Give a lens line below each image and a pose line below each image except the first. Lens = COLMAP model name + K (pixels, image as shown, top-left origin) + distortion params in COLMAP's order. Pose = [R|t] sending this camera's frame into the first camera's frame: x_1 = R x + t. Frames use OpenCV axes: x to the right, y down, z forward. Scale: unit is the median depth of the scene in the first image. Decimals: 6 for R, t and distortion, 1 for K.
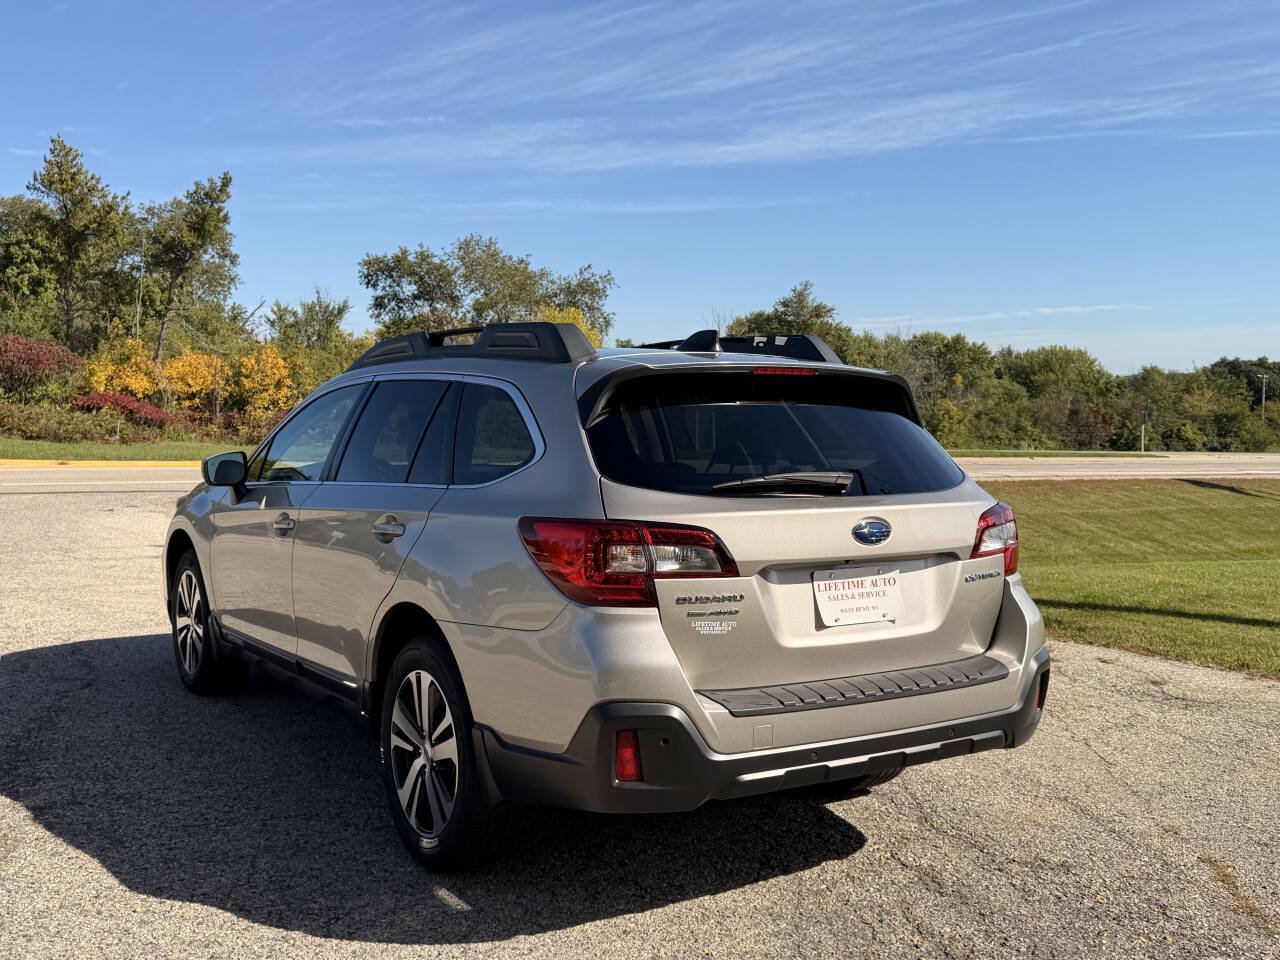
lens RADIAL K [[1266.7, 0, 633.9], [0, 1266.7, 499.0], [0, 0, 1]] dist [0.166254, -0.348608]
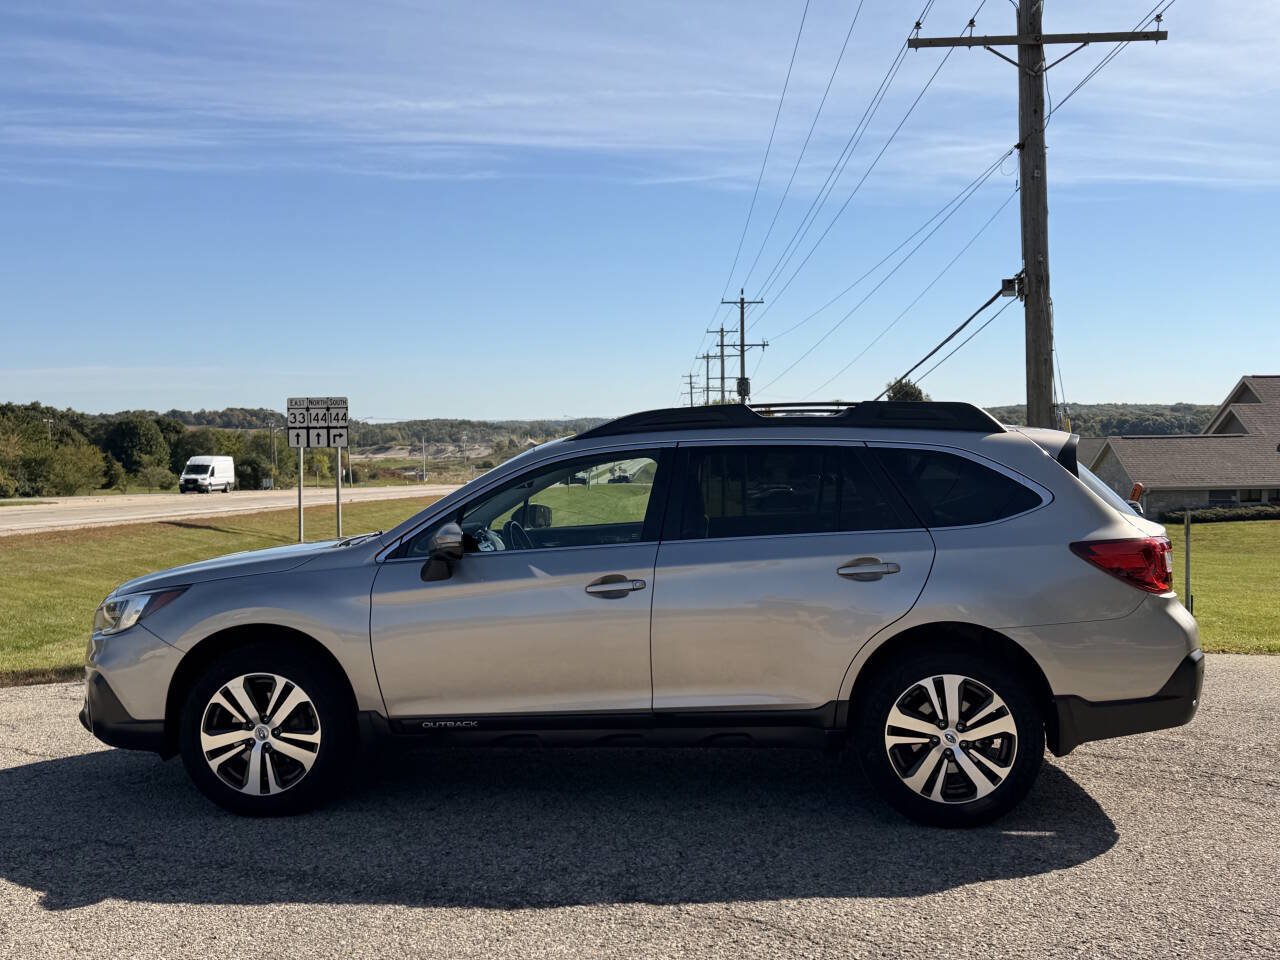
lens RADIAL K [[1266.7, 0, 633.9], [0, 1266.7, 499.0], [0, 0, 1]] dist [0.166254, -0.348608]
pose [[0.616447, -0.048410, 0.785907, -1.141667], [0.074919, 0.997186, 0.002659, -0.057330], [-0.783824, 0.057240, 0.618339, 0.372062]]
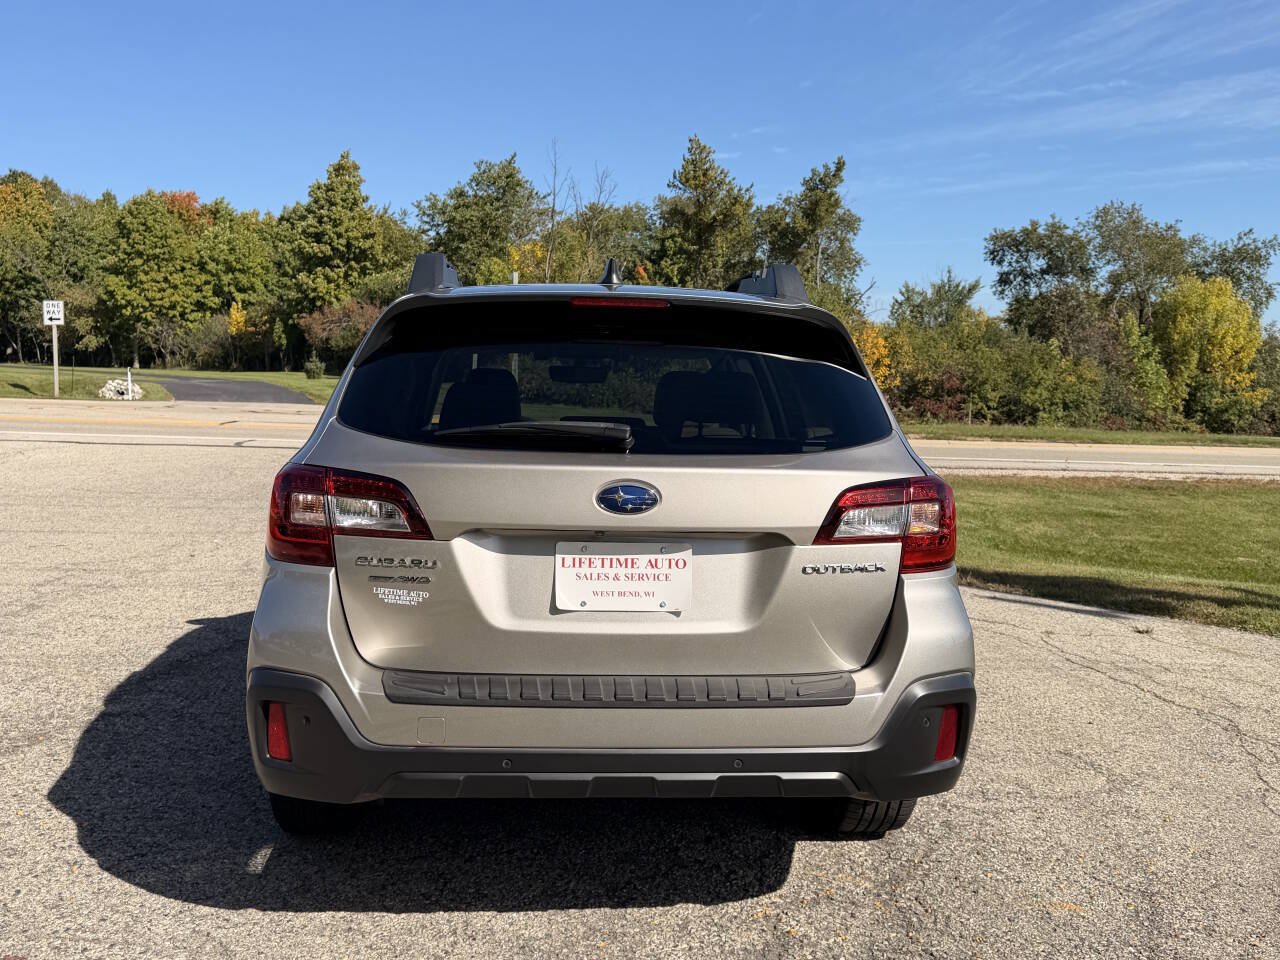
lens RADIAL K [[1266.7, 0, 633.9], [0, 1266.7, 499.0], [0, 0, 1]] dist [0.166254, -0.348608]
pose [[0.878474, 0.053951, -0.474735, 0.429822], [-0.047290, 0.998544, 0.025971, 0.004197], [0.475445, -0.000365, 0.879746, 0.228466]]
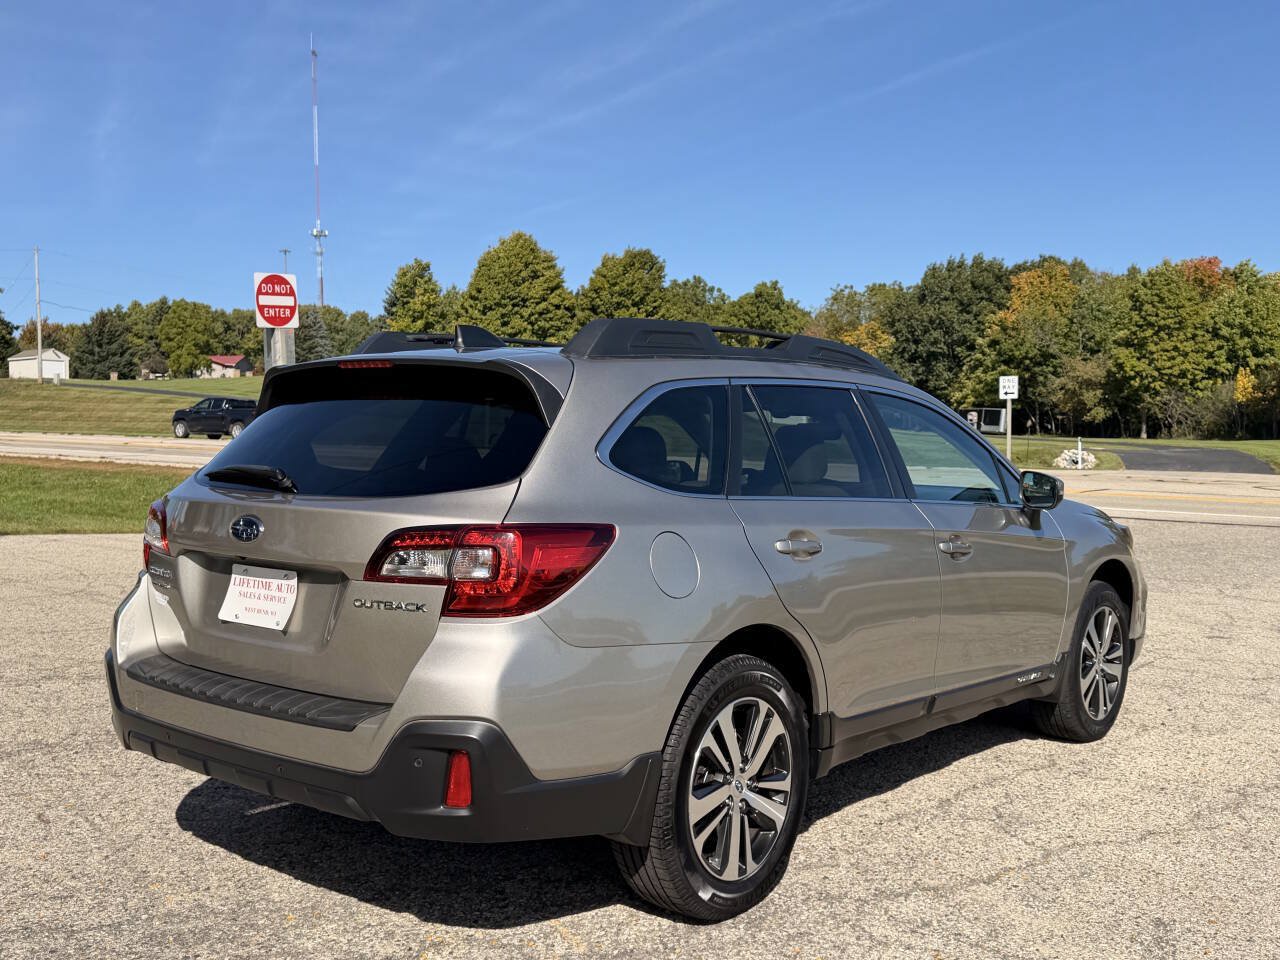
lens RADIAL K [[1266.7, 0, 633.9], [0, 1266.7, 499.0], [0, 0, 1]] dist [0.166254, -0.348608]
pose [[0.295490, 0.043536, -0.954353, 0.893149], [-0.076511, 0.996831, 0.021784, -0.029653], [0.952277, 0.066582, 0.297884, 0.748227]]
